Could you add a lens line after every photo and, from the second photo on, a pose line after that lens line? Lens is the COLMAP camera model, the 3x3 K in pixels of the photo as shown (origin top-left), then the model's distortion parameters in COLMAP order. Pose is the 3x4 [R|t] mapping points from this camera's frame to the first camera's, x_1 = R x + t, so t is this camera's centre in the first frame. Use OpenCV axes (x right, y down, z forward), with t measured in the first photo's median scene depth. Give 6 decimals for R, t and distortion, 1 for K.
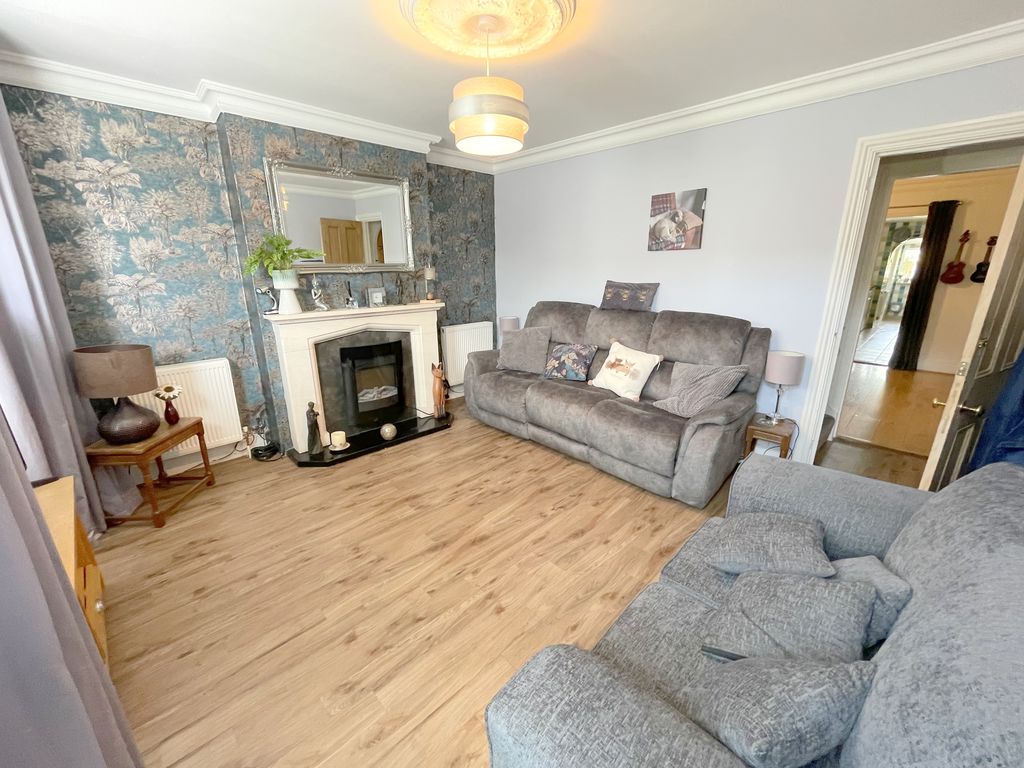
lens RADIAL K [[418.4, 0, 509.1], [0, 418.4, 389.9], [0, 0, 1]] dist [0.003693, 0.000300]
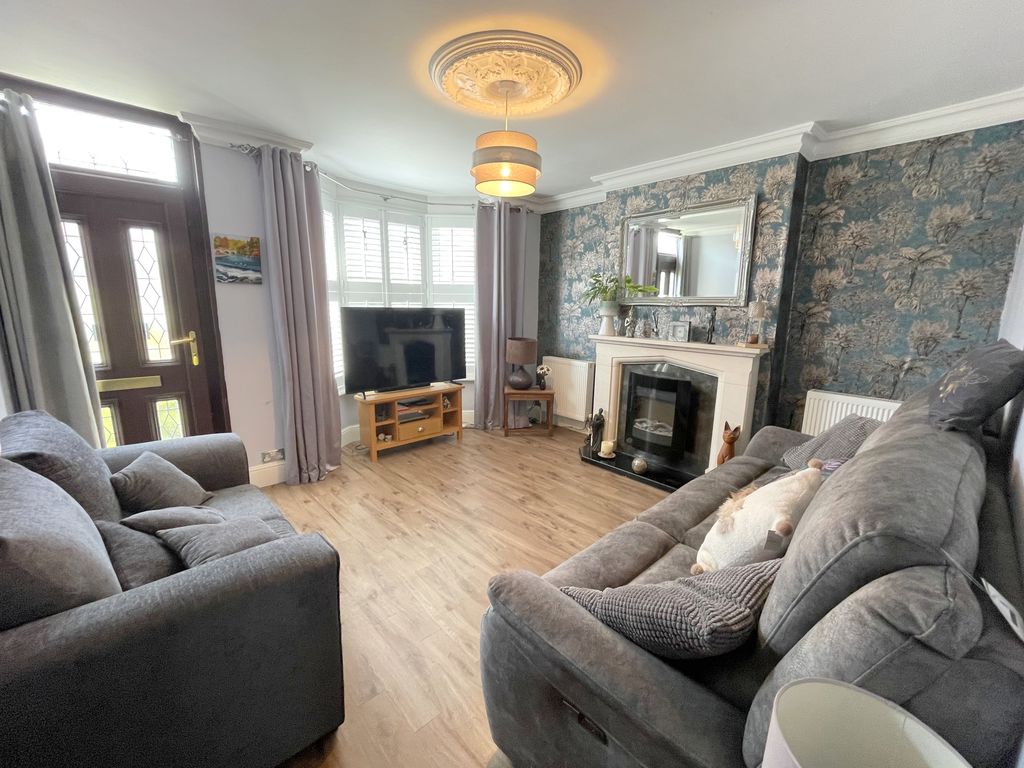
lens RADIAL K [[418.4, 0, 506.9], [0, 418.4, 391.3], [0, 0, 1]] dist [0.003693, 0.000300]
pose [[-0.032870, 0.231407, -0.972302, 0.714215], [-0.283615, 0.930677, 0.231089, -0.223039], [0.958375, 0.283355, 0.035040, 0.680657]]
